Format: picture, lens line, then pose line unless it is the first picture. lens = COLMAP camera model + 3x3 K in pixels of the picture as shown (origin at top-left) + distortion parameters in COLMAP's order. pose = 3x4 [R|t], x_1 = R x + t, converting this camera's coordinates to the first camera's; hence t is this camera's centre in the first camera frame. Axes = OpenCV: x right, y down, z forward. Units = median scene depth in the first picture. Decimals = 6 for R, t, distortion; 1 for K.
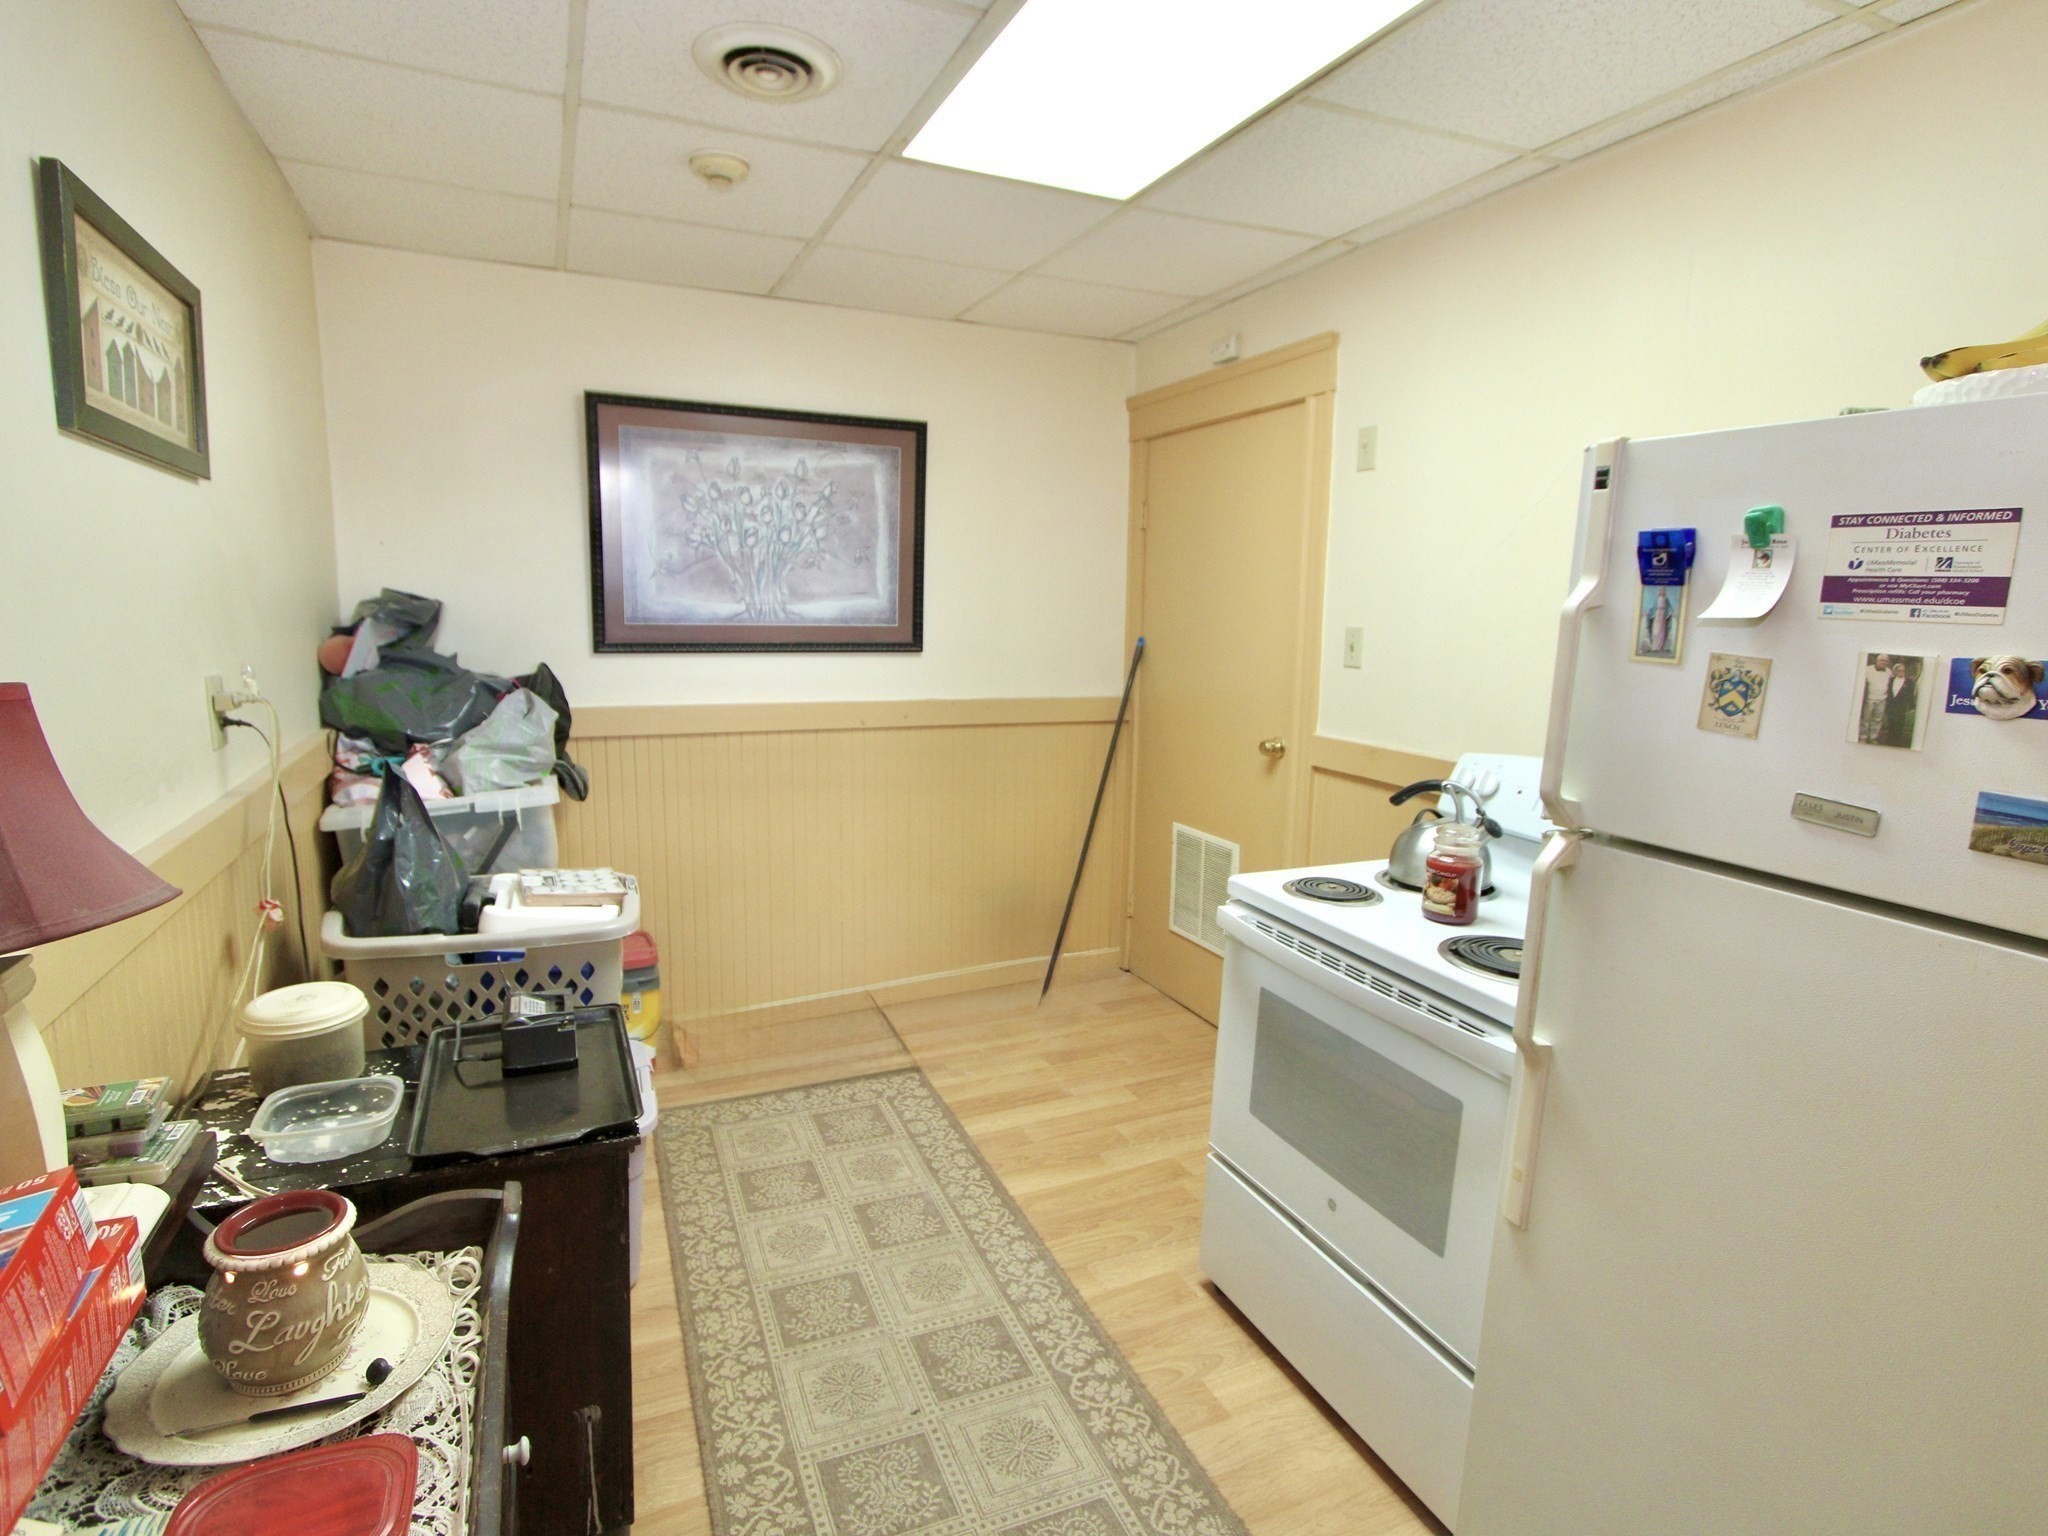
lens RADIAL K [[1080.3, 0, 1025.0], [0, 1080.3, 765.7], [0, 0, 1]] dist [-0.020110, 0.000236]
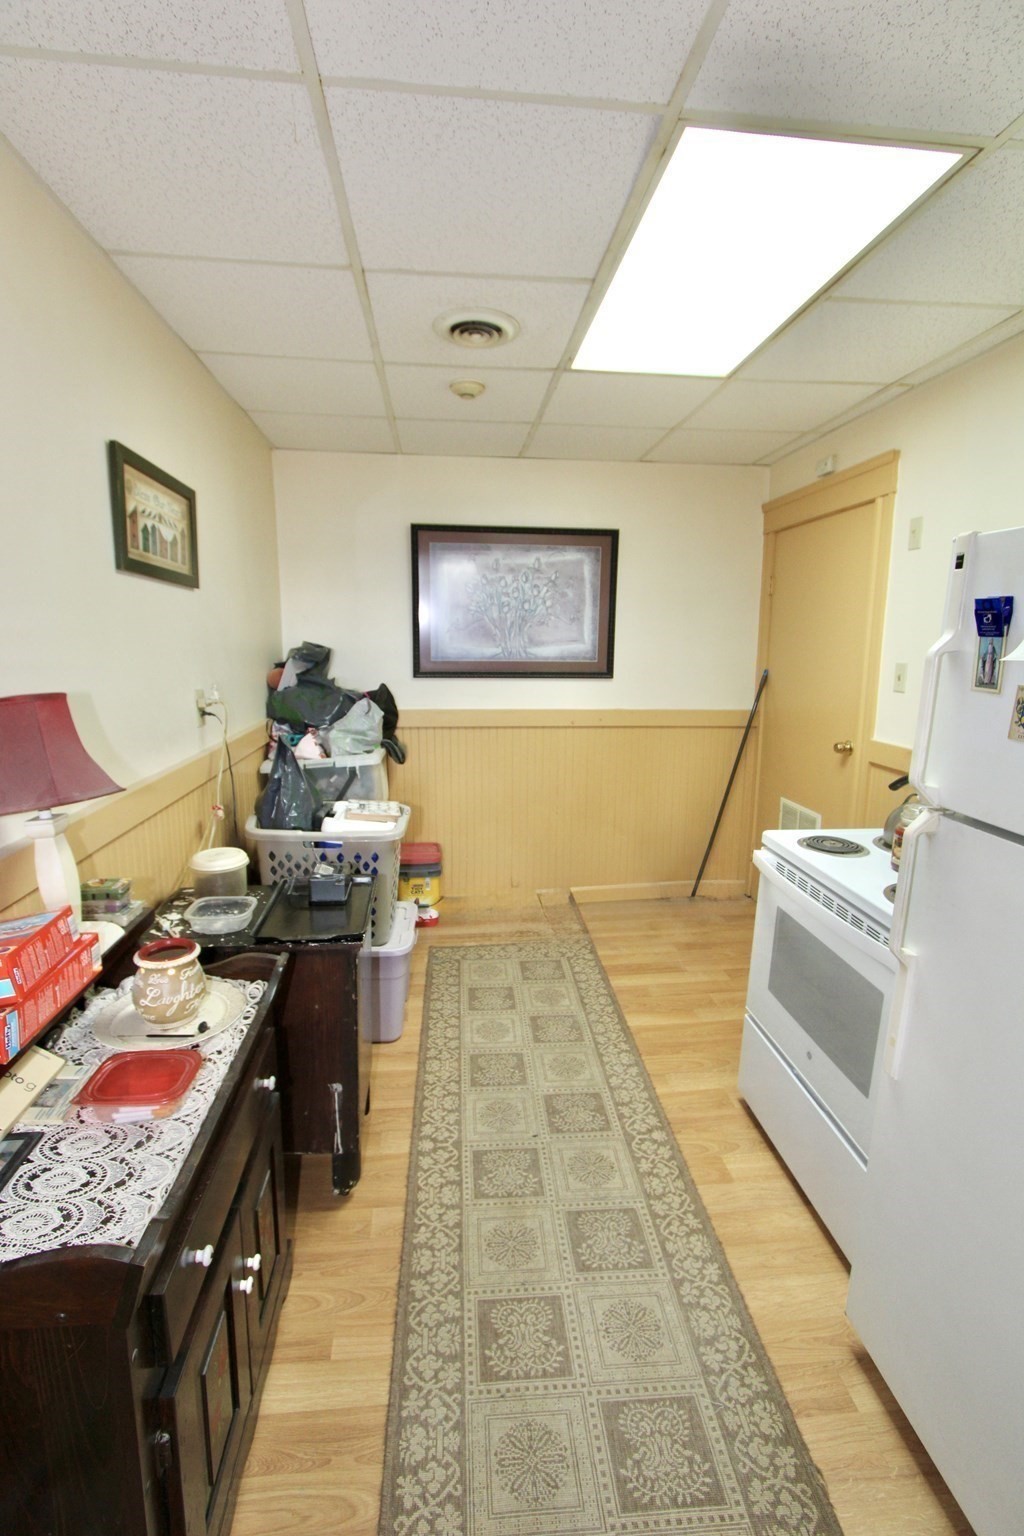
lens RADIAL K [[724.4, 0, 512.1], [0, 724.4, 773.1], [0, 0, 1]] dist [-0.025559, -0.000359]
pose [[0.945928, 0.047477, -0.320884, 0.175353], [-0.038639, 0.998679, 0.033859, 0.001790], [0.322068, -0.019630, 0.946513, -0.054541]]
